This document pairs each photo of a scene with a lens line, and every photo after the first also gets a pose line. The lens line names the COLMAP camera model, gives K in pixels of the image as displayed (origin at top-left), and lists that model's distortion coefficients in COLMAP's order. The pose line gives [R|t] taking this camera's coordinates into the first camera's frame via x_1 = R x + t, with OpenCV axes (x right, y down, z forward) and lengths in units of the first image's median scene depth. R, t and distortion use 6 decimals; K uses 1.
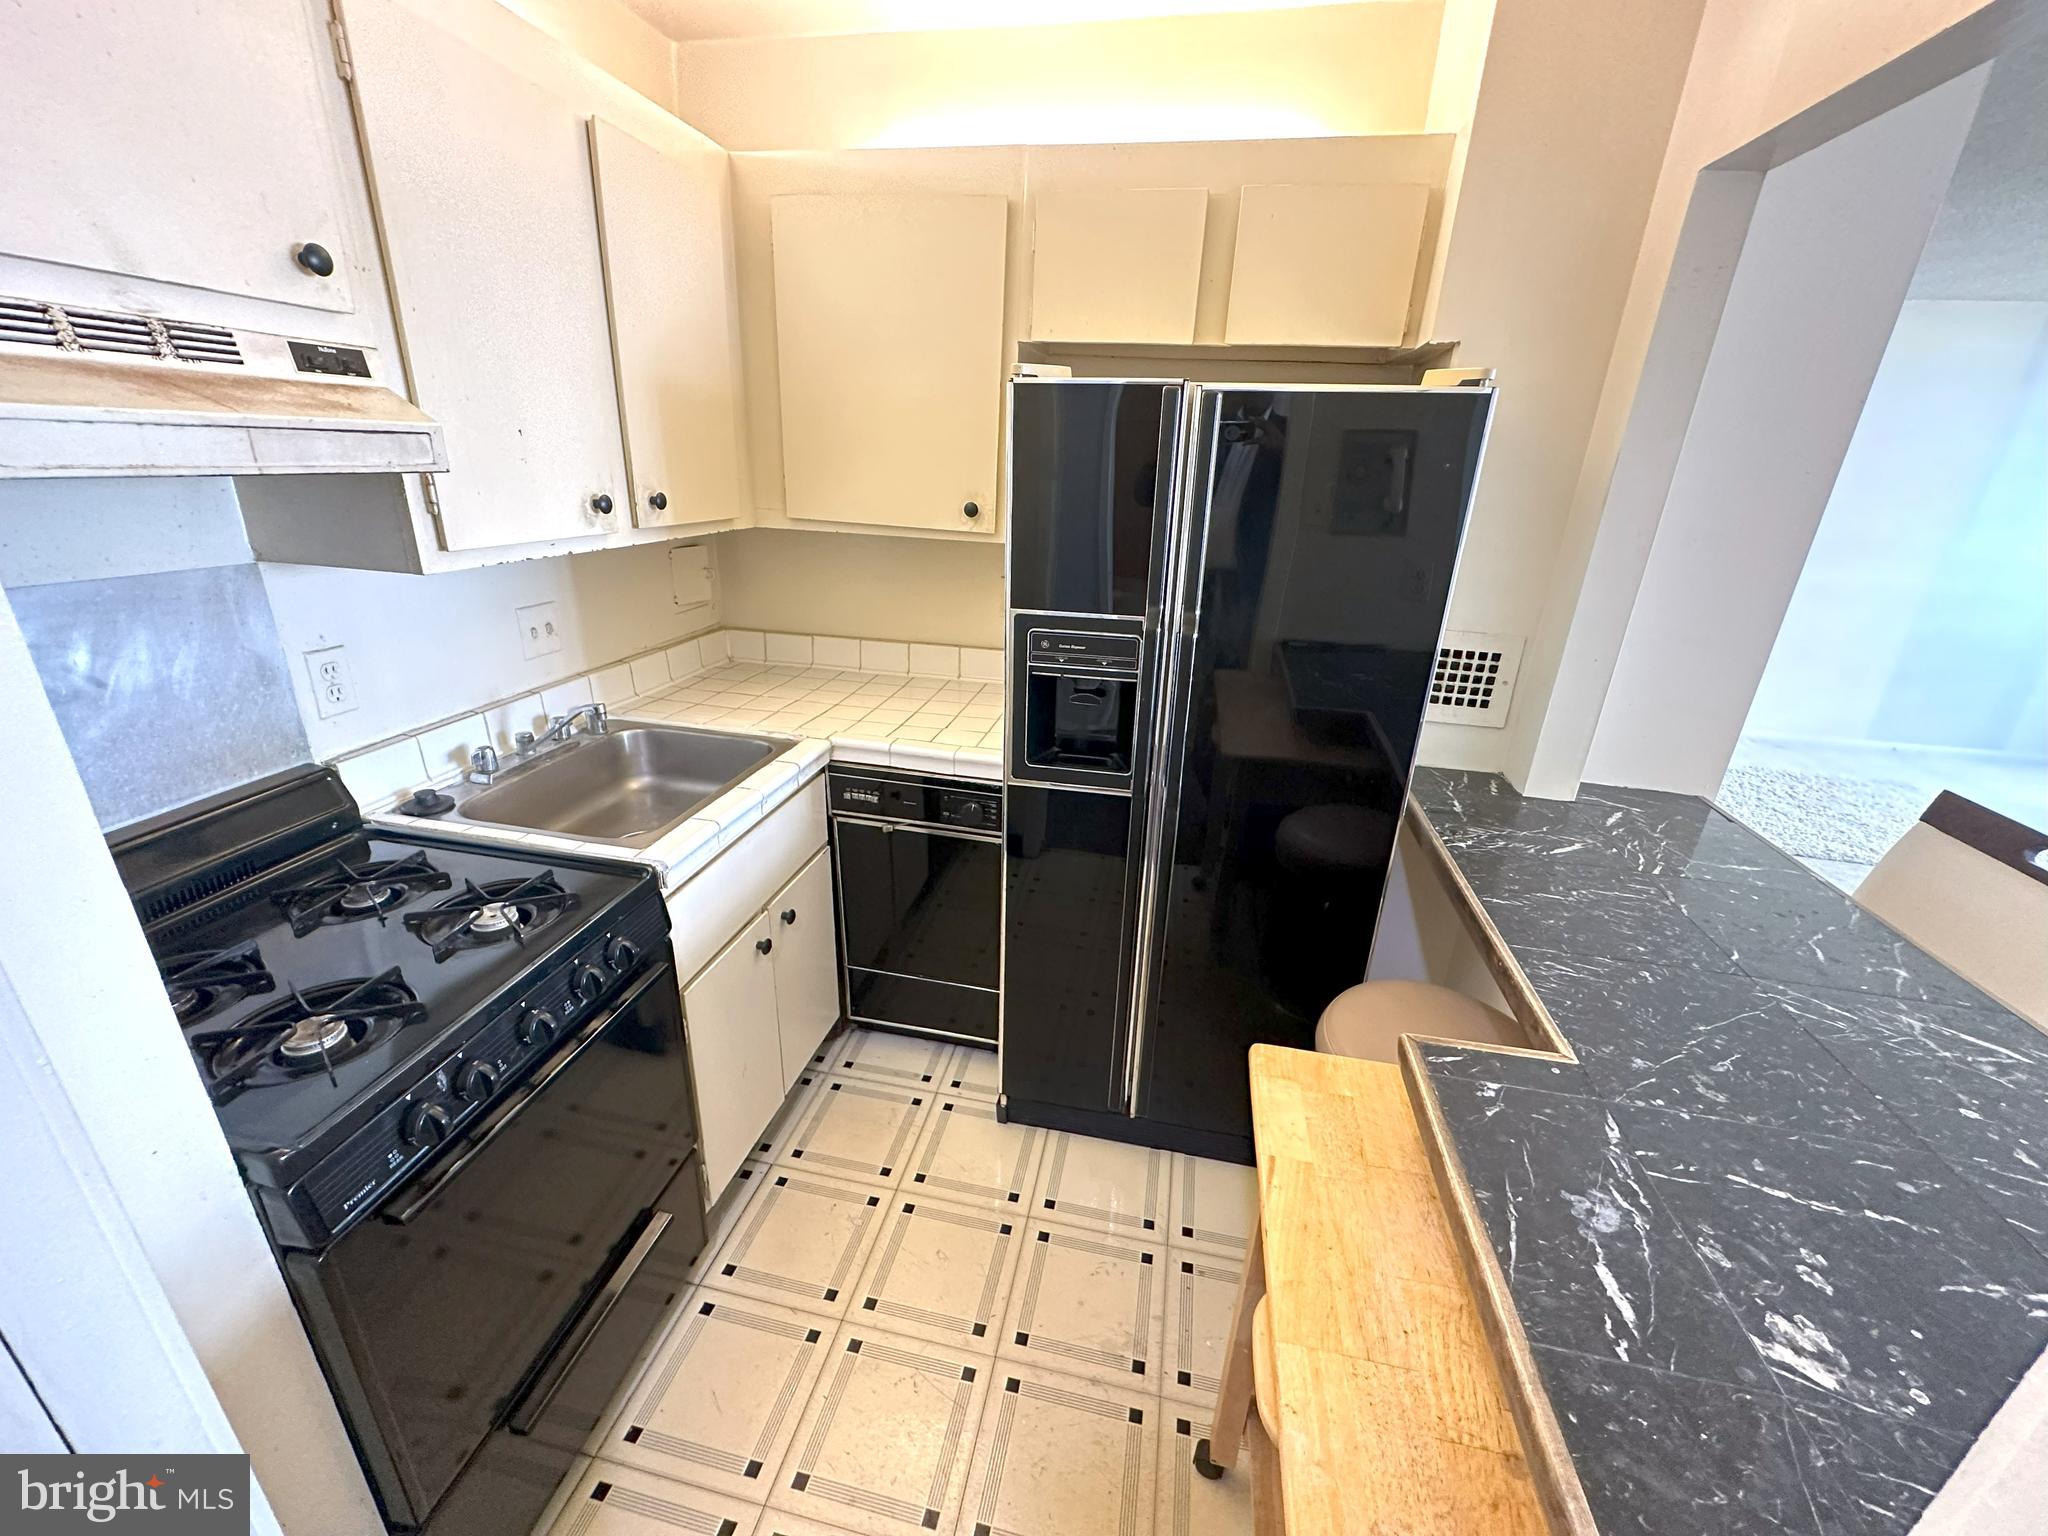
lens RADIAL K [[812.8, 0, 1023.2], [0, 812.8, 767.3], [0, 0, 1]] dist [-0.007291, 0.000921]
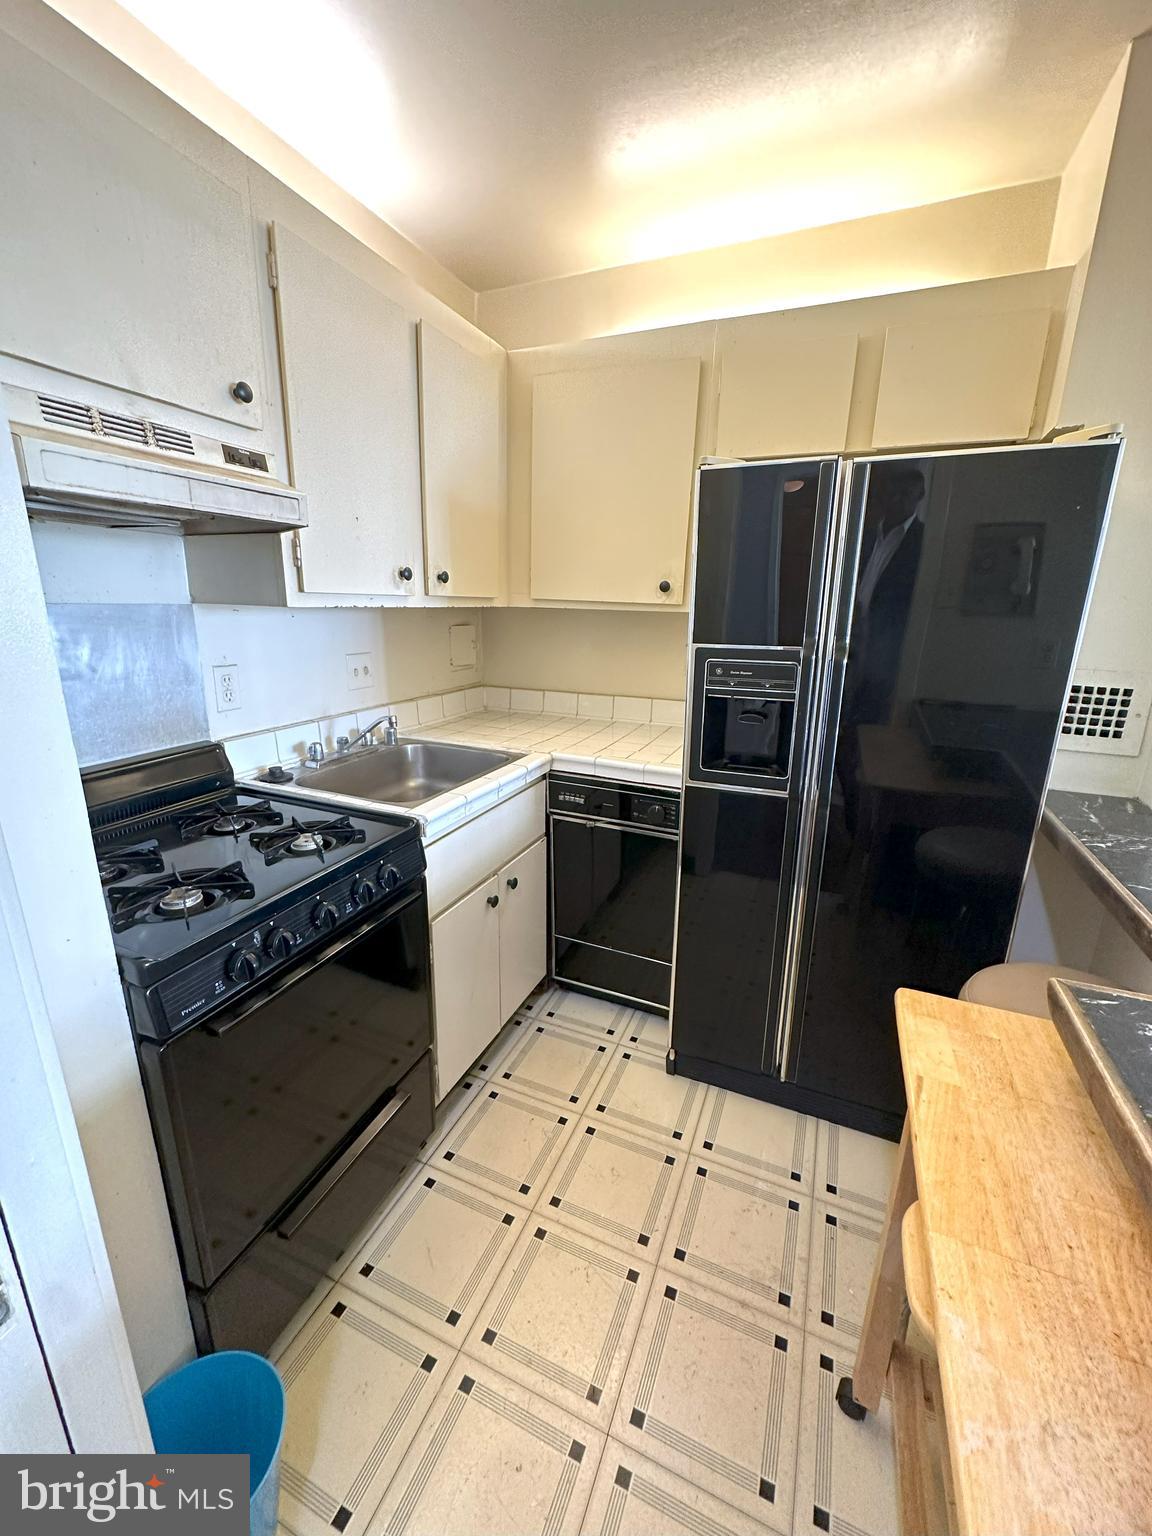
lens RADIAL K [[609.6, 0, 575.7], [0, 609.6, 768.4], [0, 0, 1]] dist [-0.007291, 0.000921]
pose [[0.979384, 0.033429, -0.199220, 0.002449], [-0.054445, 0.993399, -0.100965, 0.118849], [0.194530, 0.109730, 0.974740, 0.048471]]
